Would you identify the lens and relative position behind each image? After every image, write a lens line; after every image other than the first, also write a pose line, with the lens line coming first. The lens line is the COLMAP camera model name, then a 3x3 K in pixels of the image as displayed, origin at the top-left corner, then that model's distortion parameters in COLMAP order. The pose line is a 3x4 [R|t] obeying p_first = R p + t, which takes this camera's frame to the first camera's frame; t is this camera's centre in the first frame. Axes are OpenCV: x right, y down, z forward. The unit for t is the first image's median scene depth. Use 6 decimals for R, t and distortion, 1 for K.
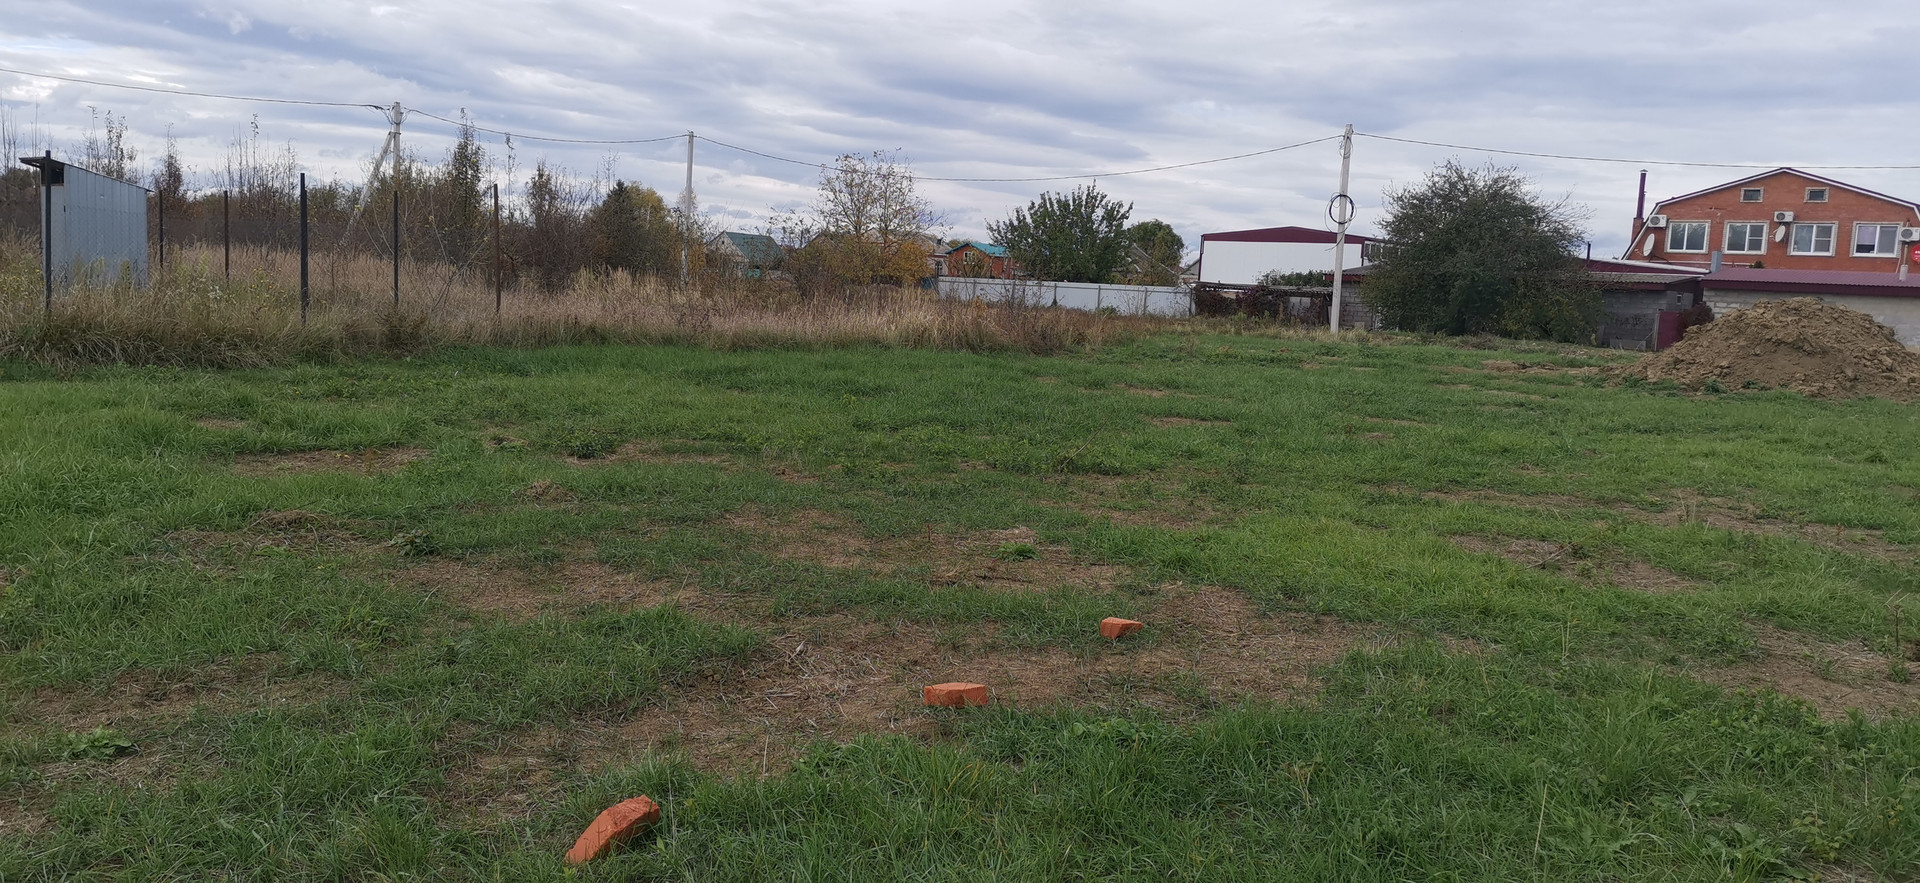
lens RADIAL K [[1444.2, 0, 973.8], [0, 1444.2, 440.6], [0, 0, 1]] dist [0.108390, -0.131602]
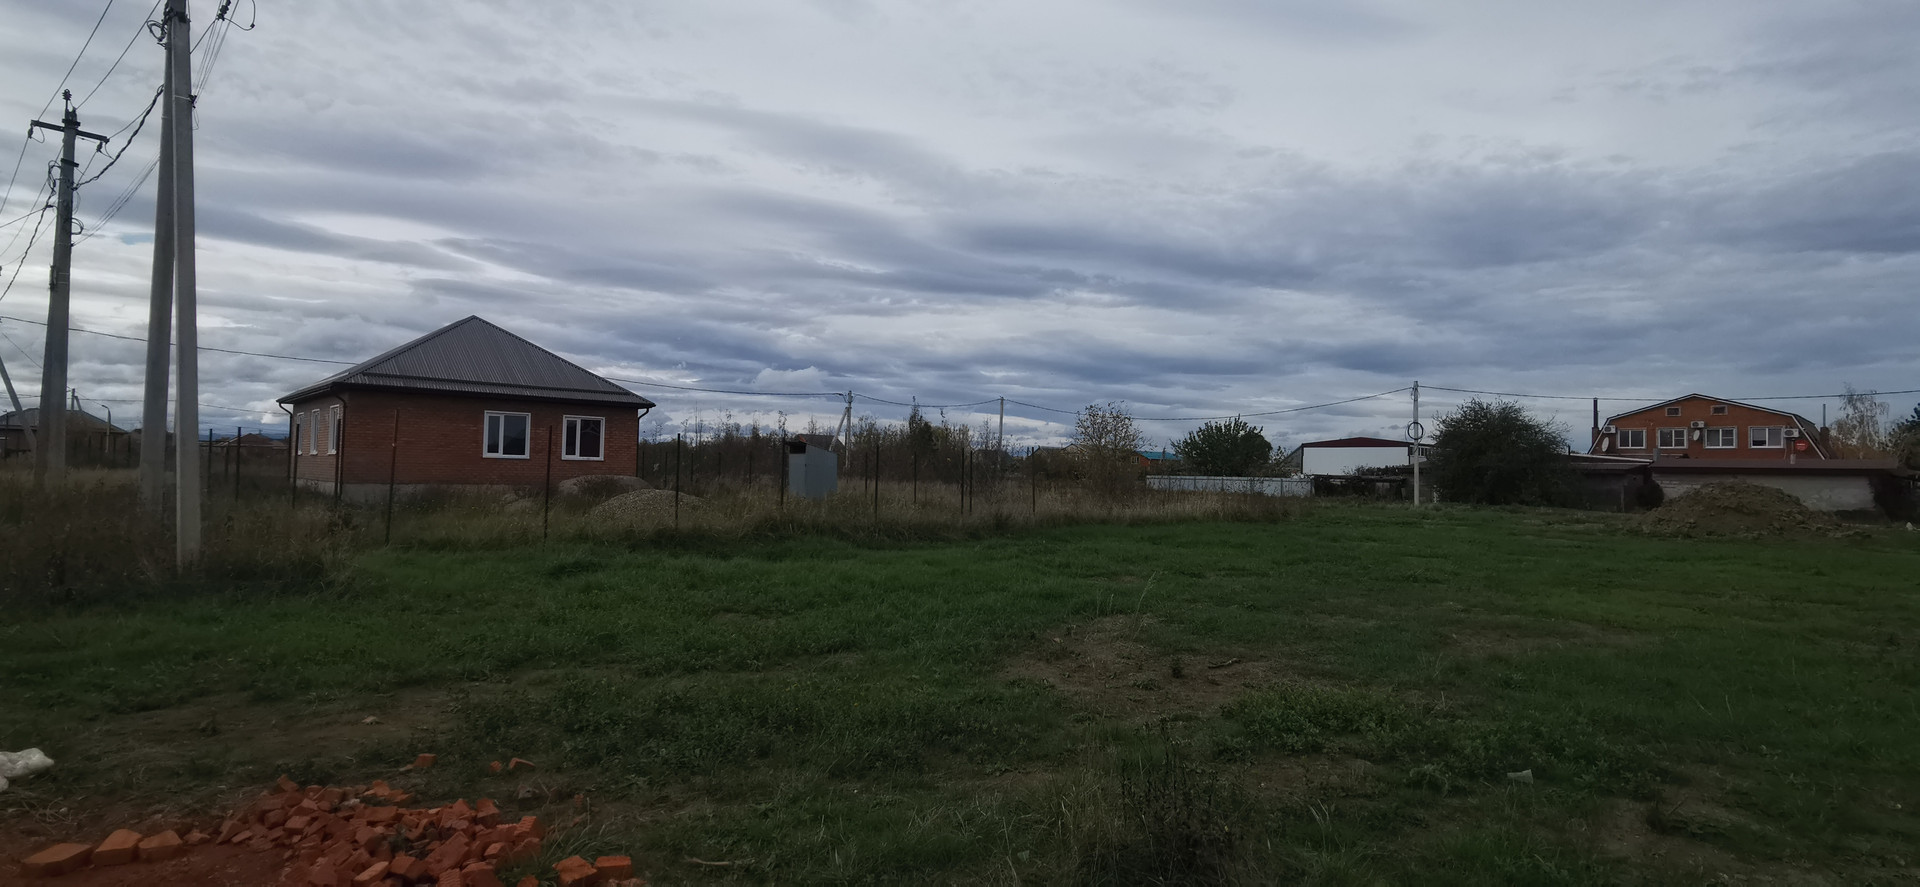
lens RADIAL K [[924.1, 0, 960.0], [0, 924.1, 443.5], [0, 0, 1]] dist [-0.051614, 0.043823]
pose [[0.985197, -0.033832, -0.168055, -0.065576], [0.009382, 0.989504, -0.144201, 0.001188], [0.171170, 0.140490, 0.975174, -0.082627]]
